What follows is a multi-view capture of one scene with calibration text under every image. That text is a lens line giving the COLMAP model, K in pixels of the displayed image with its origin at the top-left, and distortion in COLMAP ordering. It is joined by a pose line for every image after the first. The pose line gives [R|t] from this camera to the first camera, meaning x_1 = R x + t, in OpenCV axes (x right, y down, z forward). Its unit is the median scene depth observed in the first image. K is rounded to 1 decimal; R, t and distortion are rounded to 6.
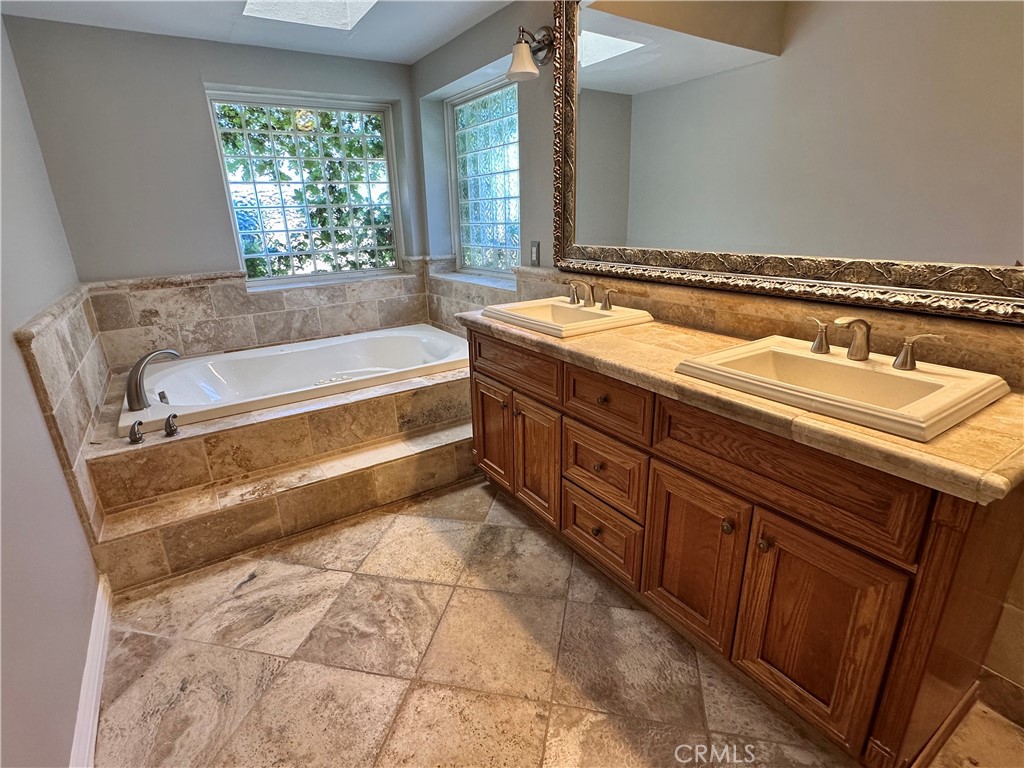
lens RADIAL K [[508.7, 0, 512.0], [0, 508.7, 384.0], [0, 0, 1]] dist [0.001817, 0.000376]
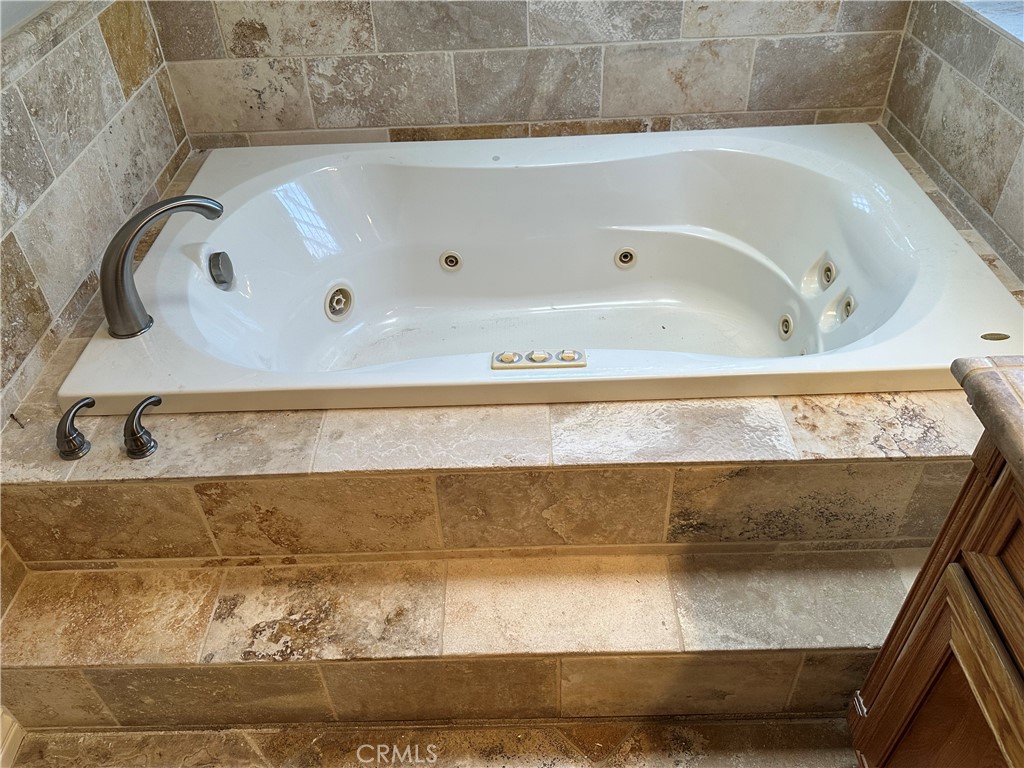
lens RADIAL K [[806.3, 0, 512.0], [0, 806.3, 384.0], [0, 0, 1]] dist [0.070645, -0.117166]
pose [[0.839134, 0.353254, -0.413602, -0.121020], [-0.165560, 0.890201, 0.424419, -0.245840], [0.518117, -0.287669, 0.805482, 0.529574]]
